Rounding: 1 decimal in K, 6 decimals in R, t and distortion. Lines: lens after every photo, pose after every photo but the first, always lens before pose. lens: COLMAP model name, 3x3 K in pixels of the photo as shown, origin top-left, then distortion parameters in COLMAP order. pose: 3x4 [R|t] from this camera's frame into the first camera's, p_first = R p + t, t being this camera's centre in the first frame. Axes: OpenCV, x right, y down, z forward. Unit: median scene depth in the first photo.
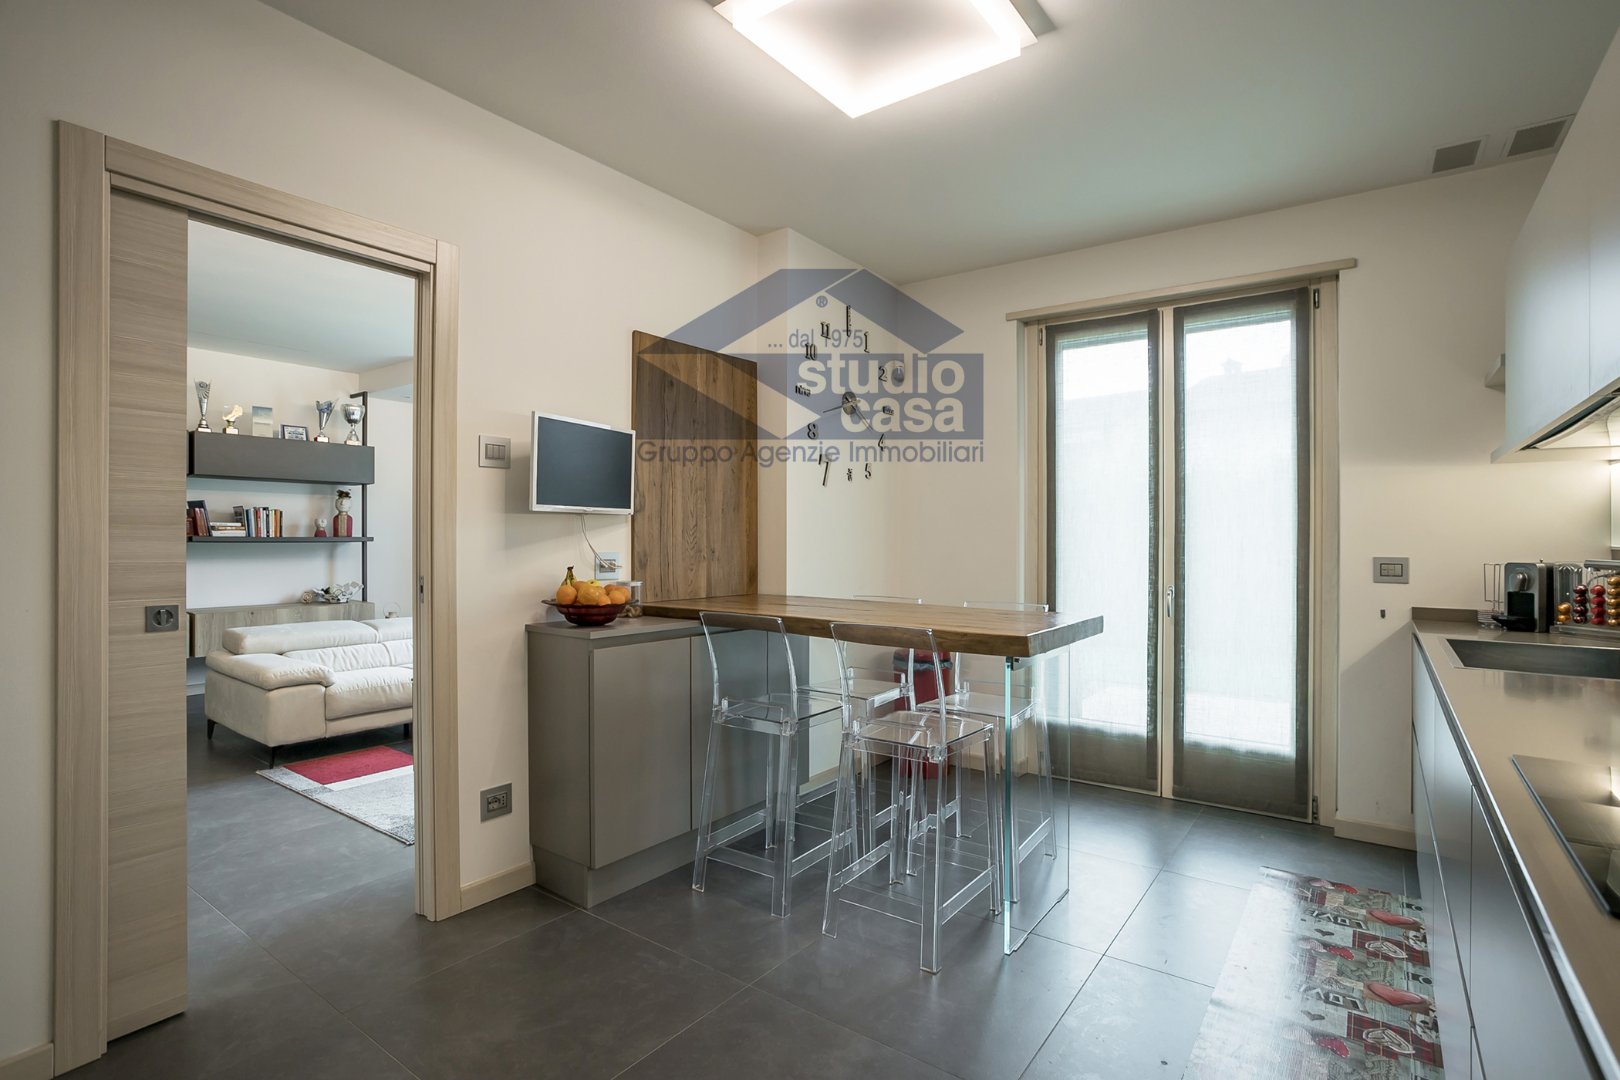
lens RADIAL K [[799.9, 0, 807.3], [0, 799.9, 531.0], [0, 0, 1]] dist [-0.041896, 0.021251]
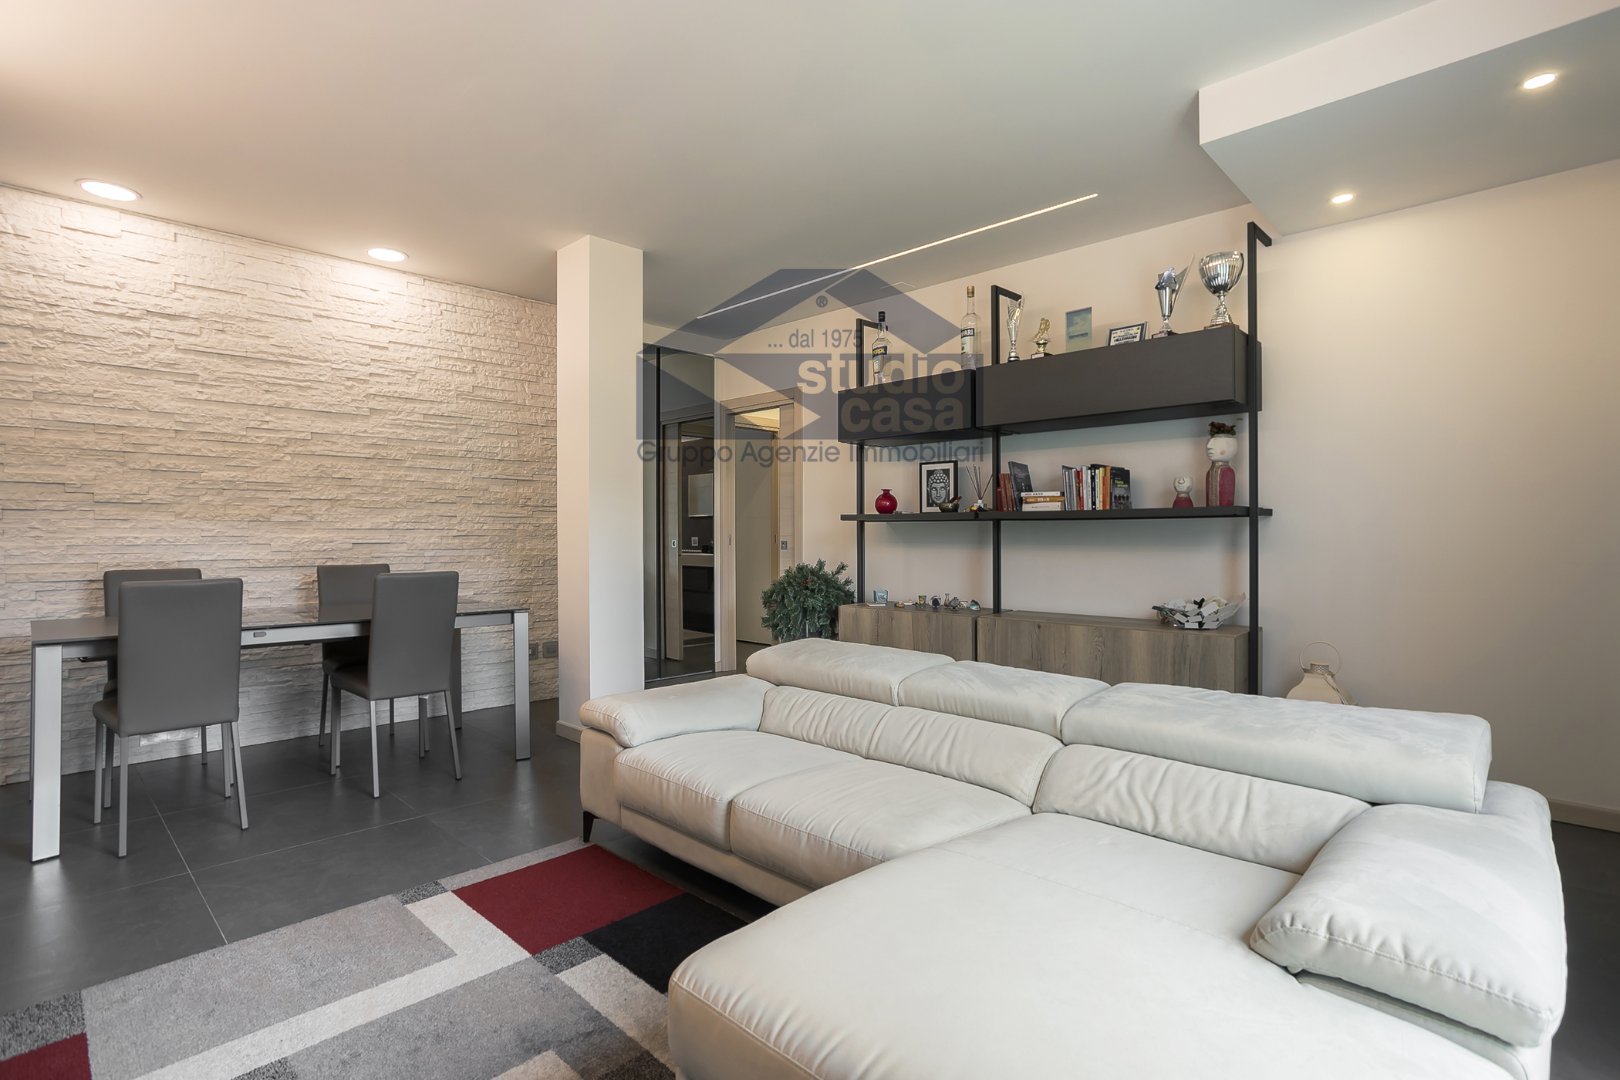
lens RADIAL K [[799.9, 0, 806.2], [0, 799.9, 551.5], [0, 0, 1]] dist [-0.041896, 0.021251]
pose [[-0.120859, 0.019027, -0.992487, -0.015722], [0.010578, 0.999784, 0.017879, 0.026069], [0.992613, -0.008338, -0.121034, 0.837563]]
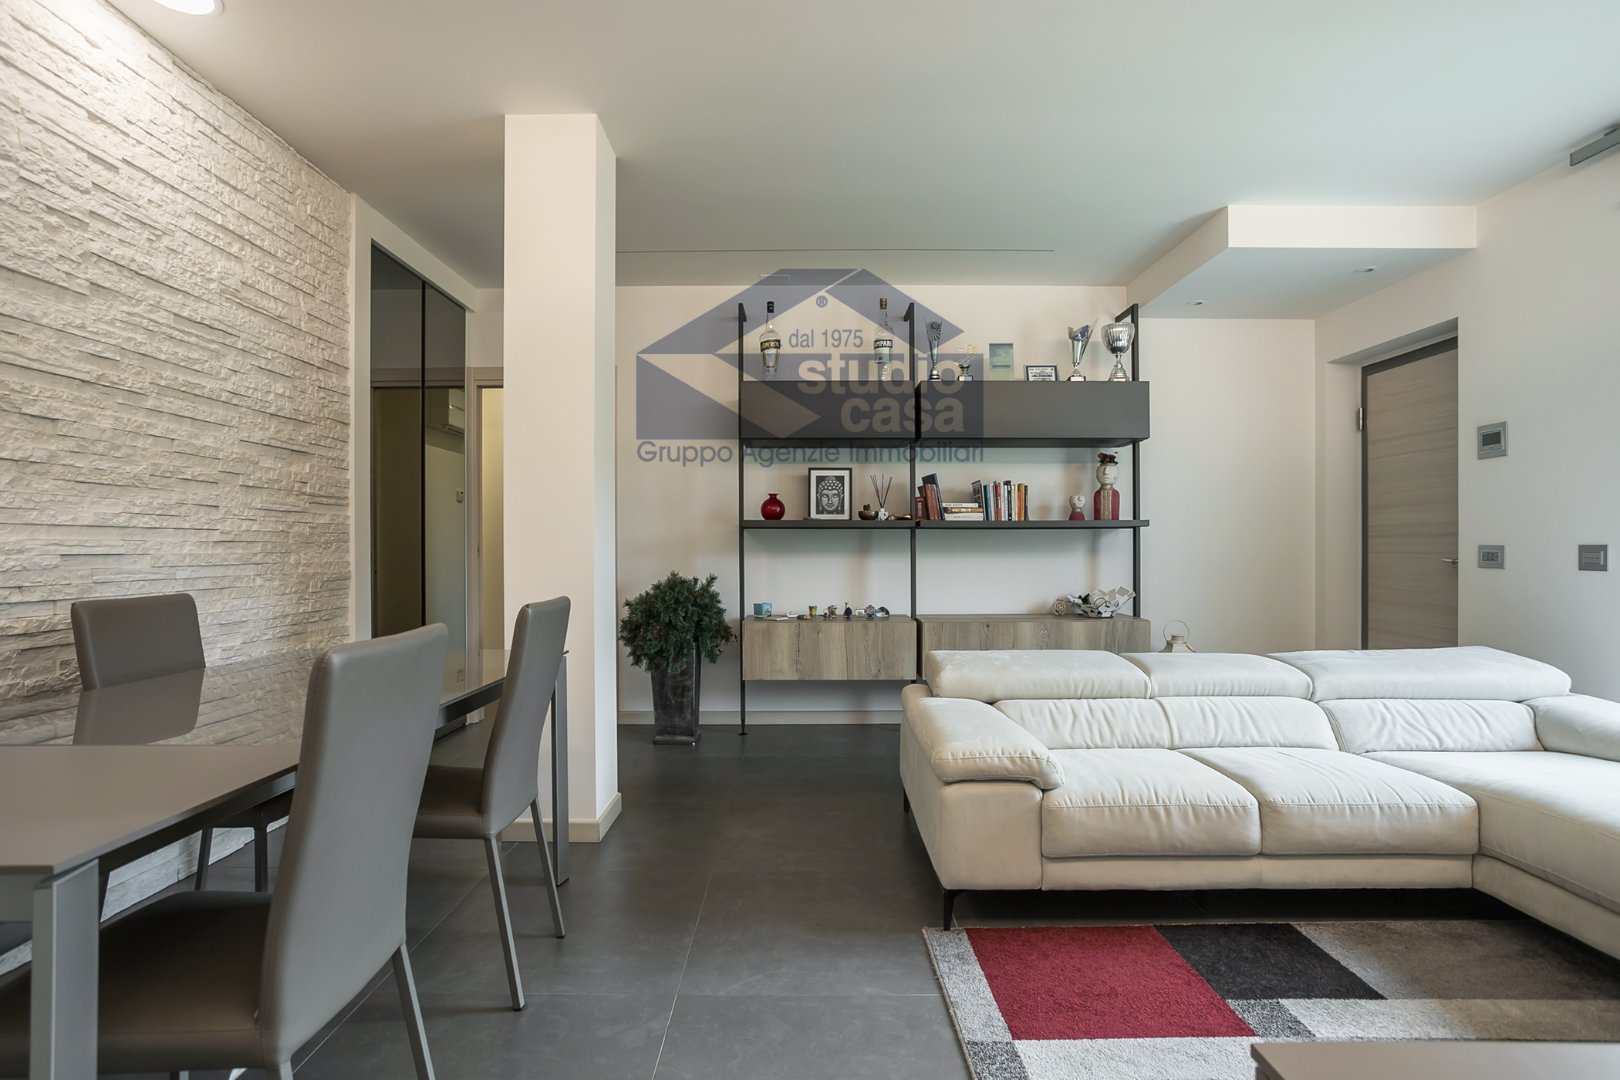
lens RADIAL K [[799.9, 0, 808.2], [0, 799.9, 565.9], [0, 0, 1]] dist [-0.041896, 0.021251]
pose [[0.605891, 0.013494, -0.795433, -0.206189], [0.011608, 0.999600, 0.025800, 0.027055], [0.795463, -0.024866, 0.605492, 0.397322]]
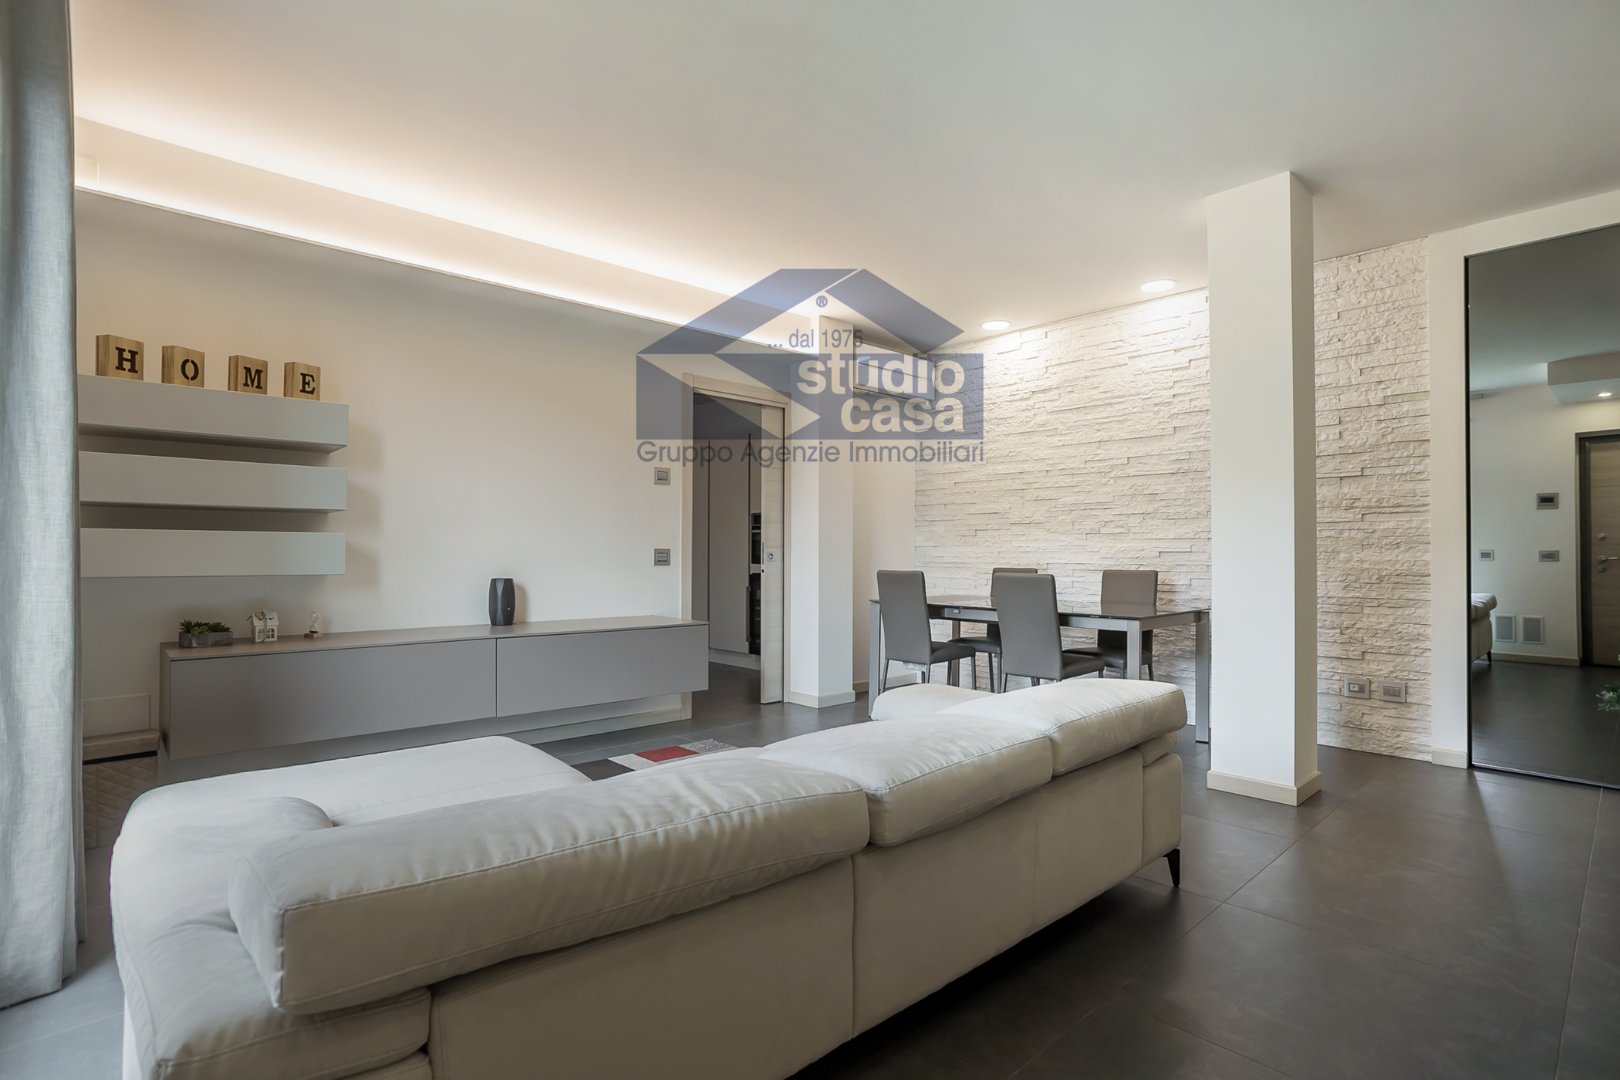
lens RADIAL K [[799.9, 0, 809.5], [0, 799.9, 548.8], [0, 0, 1]] dist [-0.041896, 0.021251]
pose [[-0.983750, -0.003152, 0.179518, -0.472589], [-0.005404, 0.999913, -0.012057, 0.035642], [-0.179464, -0.012832, -0.983681, 1.189335]]
